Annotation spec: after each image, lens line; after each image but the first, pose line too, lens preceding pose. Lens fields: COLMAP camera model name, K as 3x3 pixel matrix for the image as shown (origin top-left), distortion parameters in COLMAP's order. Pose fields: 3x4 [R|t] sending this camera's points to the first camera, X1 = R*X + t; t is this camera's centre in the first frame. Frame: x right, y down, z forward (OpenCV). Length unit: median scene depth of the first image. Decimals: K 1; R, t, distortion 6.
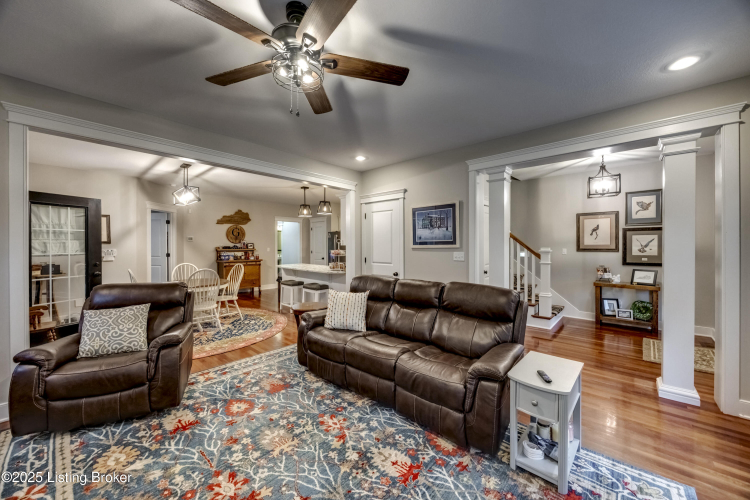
lens RADIAL K [[288.5, 0, 374.6], [0, 288.5, 245.7], [0, 0, 1]] dist [-0.000887, 0.000000]
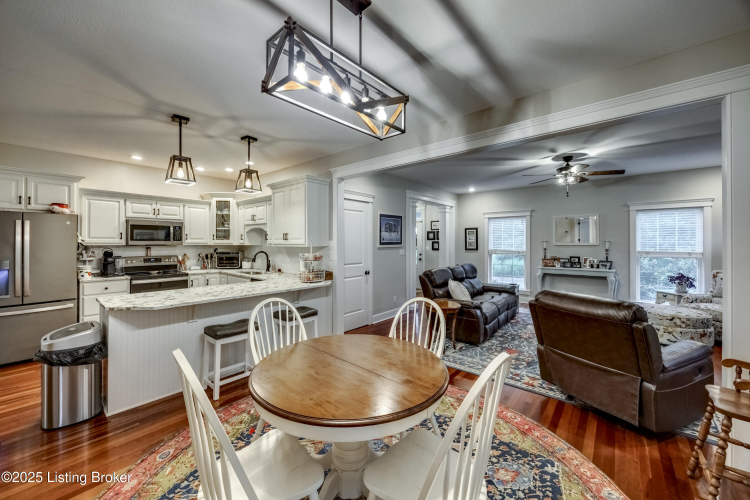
lens RADIAL K [[288.5, 0, 377.9], [0, 288.5, 241.3], [0, 0, 1]] dist [-0.000887, 0.000000]
pose [[-0.053895, 0.002210, 0.998544, -0.955032], [0.001999, 0.999996, -0.002105, -0.013494], [-0.998545, 0.001883, -0.053899, 0.979022]]
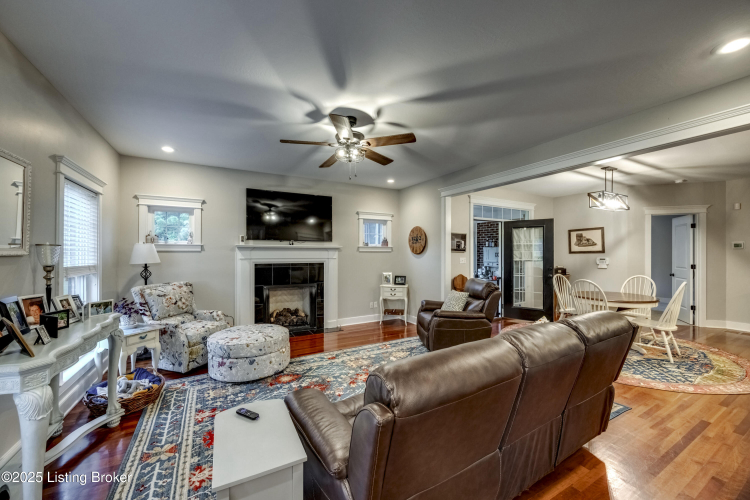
lens RADIAL K [[288.5, 0, 379.1], [0, 288.5, 252.8], [0, 0, 1]] dist [-0.000887, 0.000000]
pose [[-0.305948, -0.002218, -0.952046, 0.451976], [-0.003803, 0.999992, -0.001108, -0.002666], [0.952041, 0.003282, -0.305954, 0.578073]]
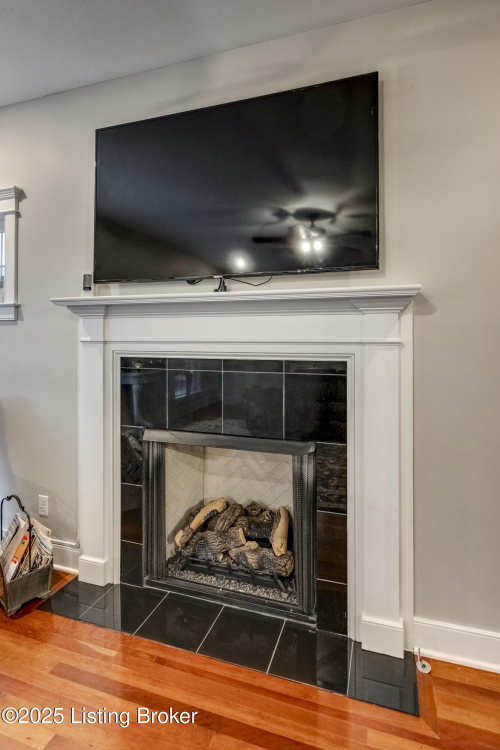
lens RADIAL K [[390.3, 0, 259.1], [0, 390.3, 335.2], [0, 0, 1]] dist [-0.014918, -0.000101]
pose [[-0.910429, 0.003266, -0.413652, -0.309916], [0.000336, 0.999974, 0.007157, 0.008361], [0.413665, 0.006377, -0.910407, 0.331635]]
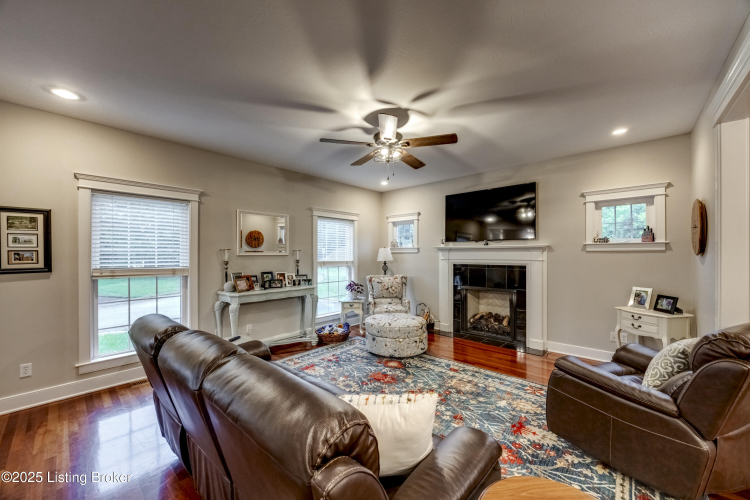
lens RADIAL K [[288.5, 0, 377.5], [0, 288.5, 254.2], [0, 0, 1]] dist [-0.000887, 0.000000]
pose [[-0.999931, 0.001094, -0.011705, -0.060125], [0.001050, 0.999992, 0.003751, -0.004345], [0.011709, 0.003738, -0.999924, 0.925244]]
